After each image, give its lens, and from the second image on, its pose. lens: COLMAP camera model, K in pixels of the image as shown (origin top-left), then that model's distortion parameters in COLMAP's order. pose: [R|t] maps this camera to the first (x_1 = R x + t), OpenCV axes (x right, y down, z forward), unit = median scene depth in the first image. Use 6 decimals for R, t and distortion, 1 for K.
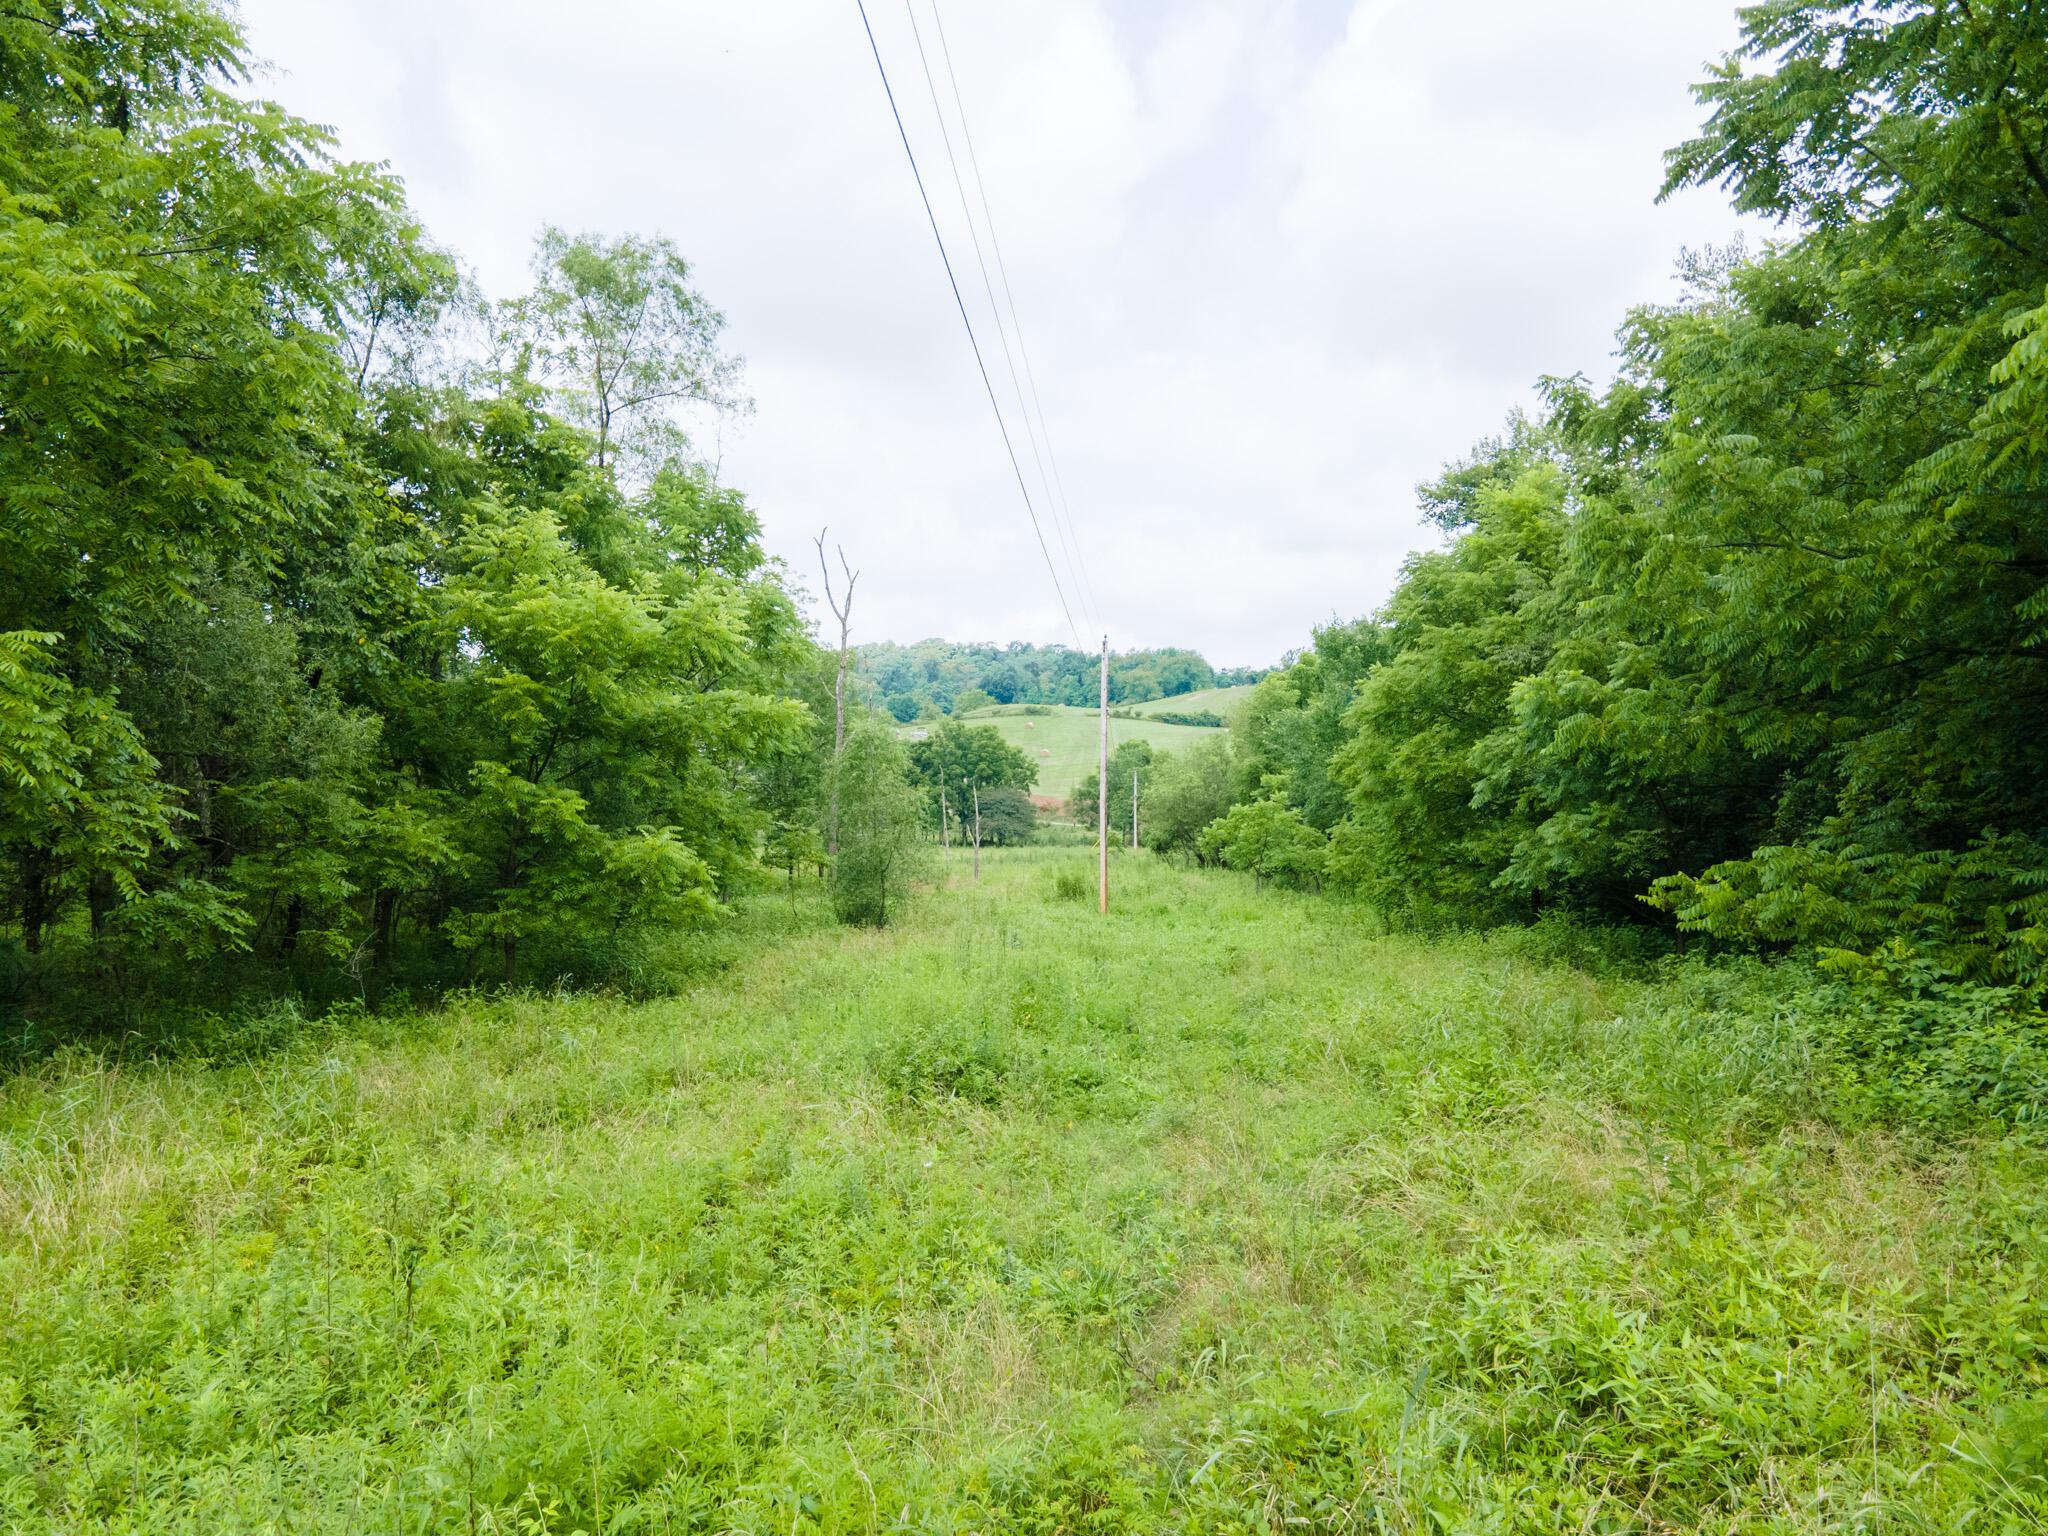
lens RADIAL K [[1481.9, 0, 1012.2], [0, 1481.9, 766.4], [0, 0, 1]] dist [0.026318, 0.016295]
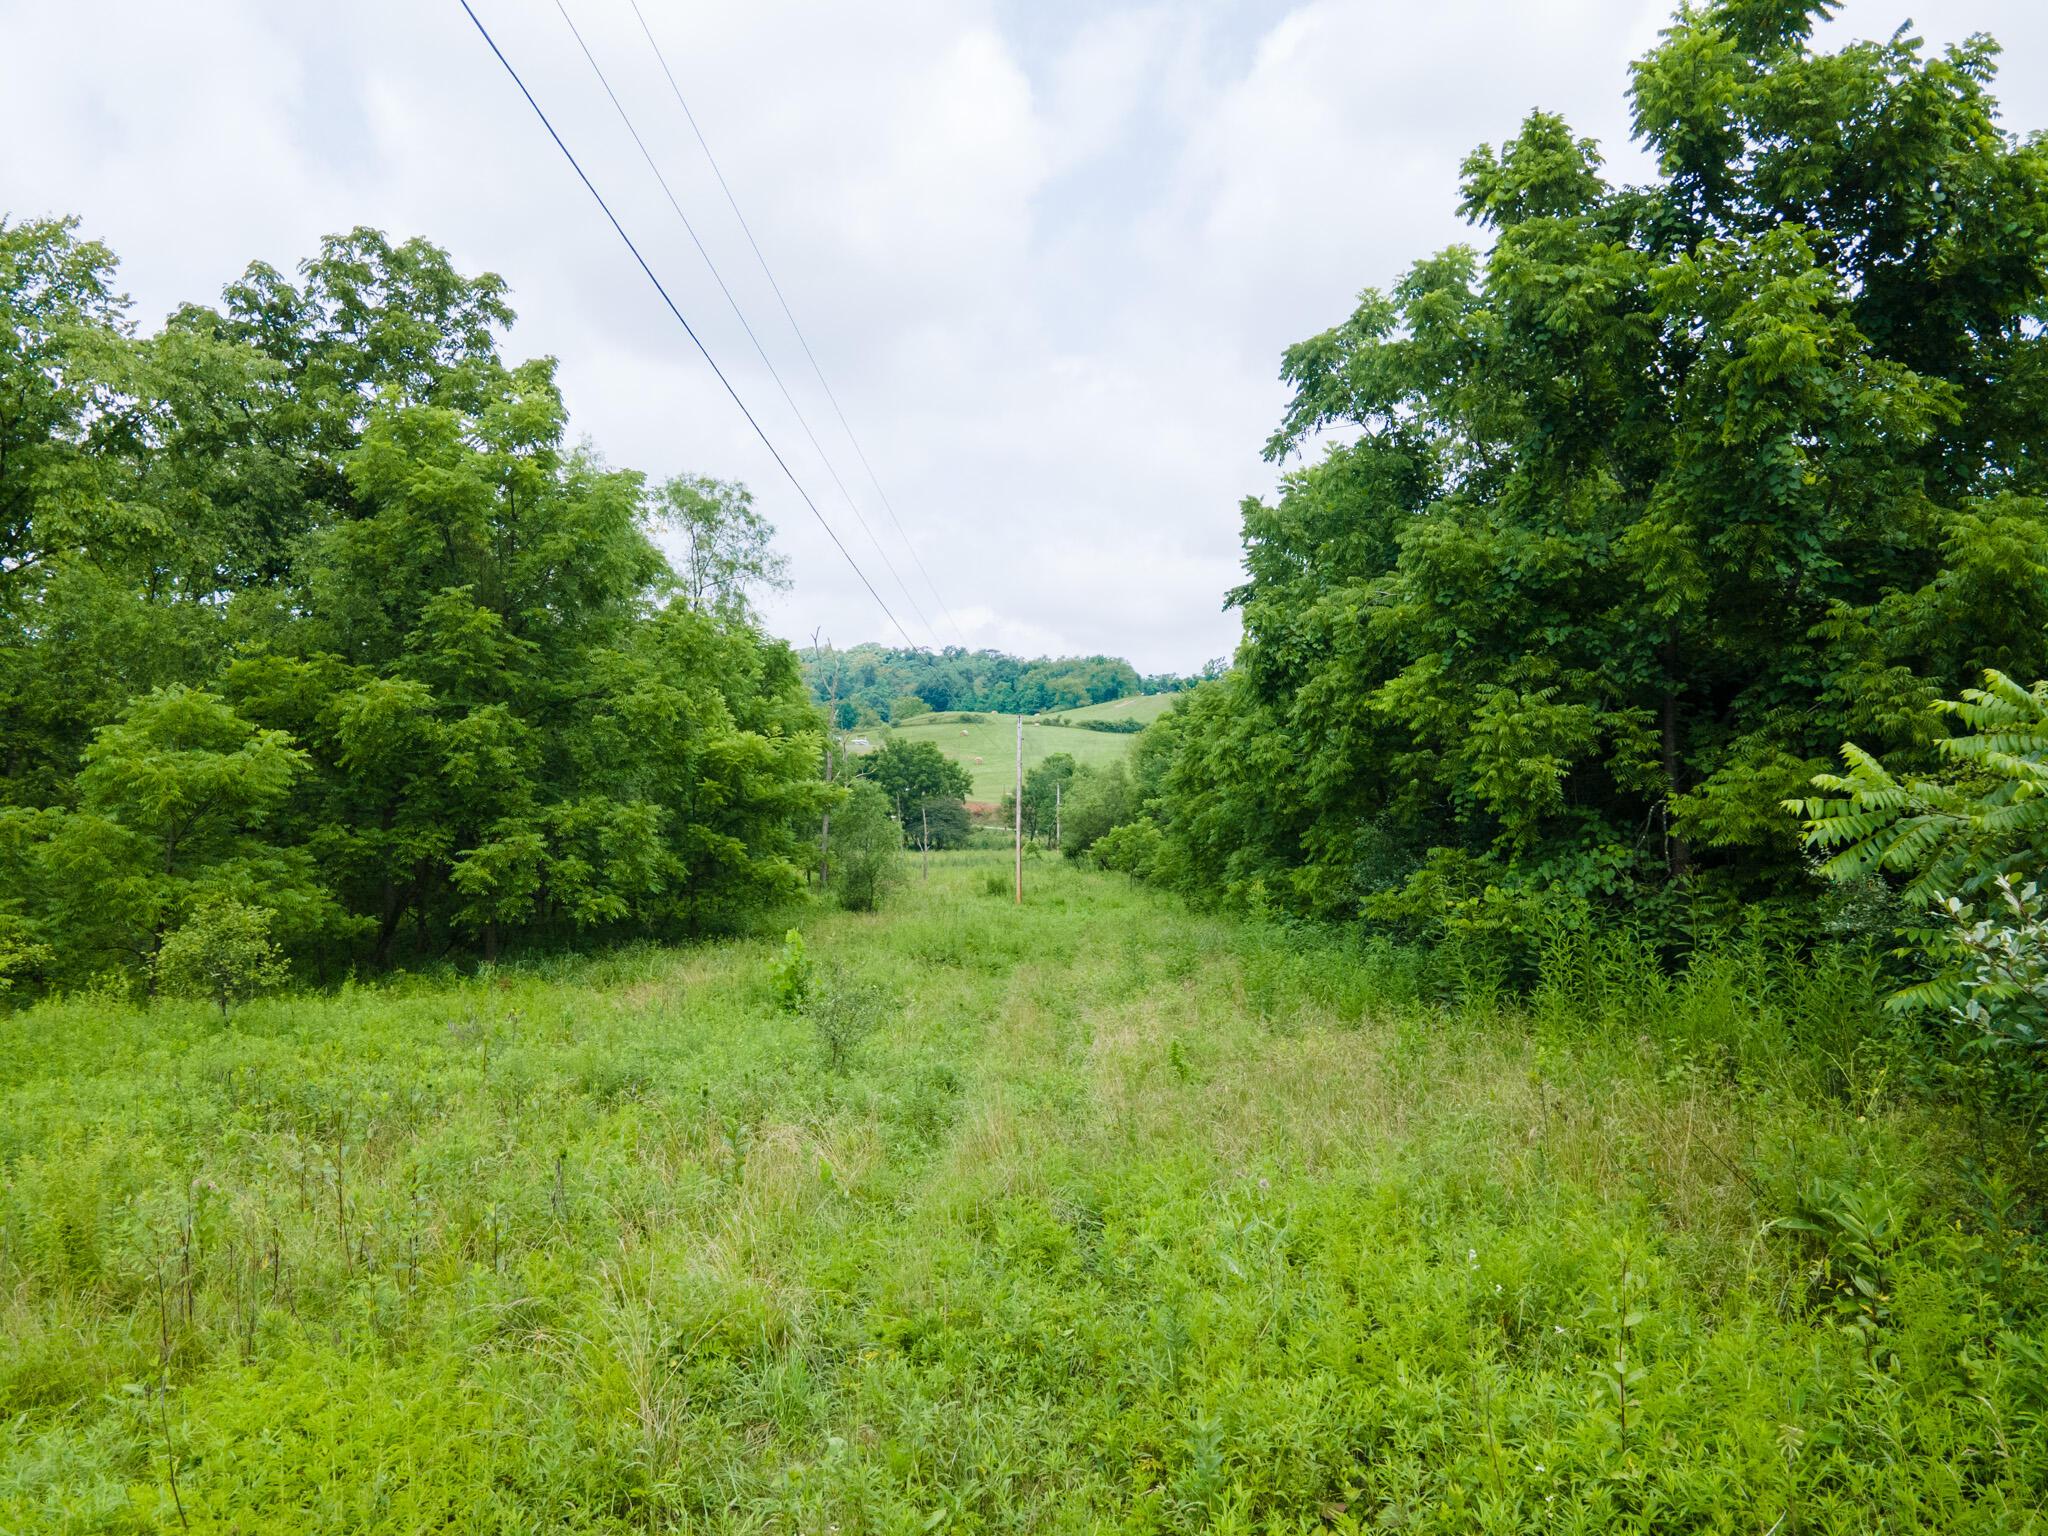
lens RADIAL K [[1481.9, 0, 1021.2], [0, 1481.9, 765.8], [0, 0, 1]] dist [0.026318, 0.016295]
pose [[0.998713, 0.000023, 0.050709, -0.012173], [-0.000054, 1.000000, 0.000613, -0.048836], [-0.050709, -0.000615, 0.998713, -0.588979]]
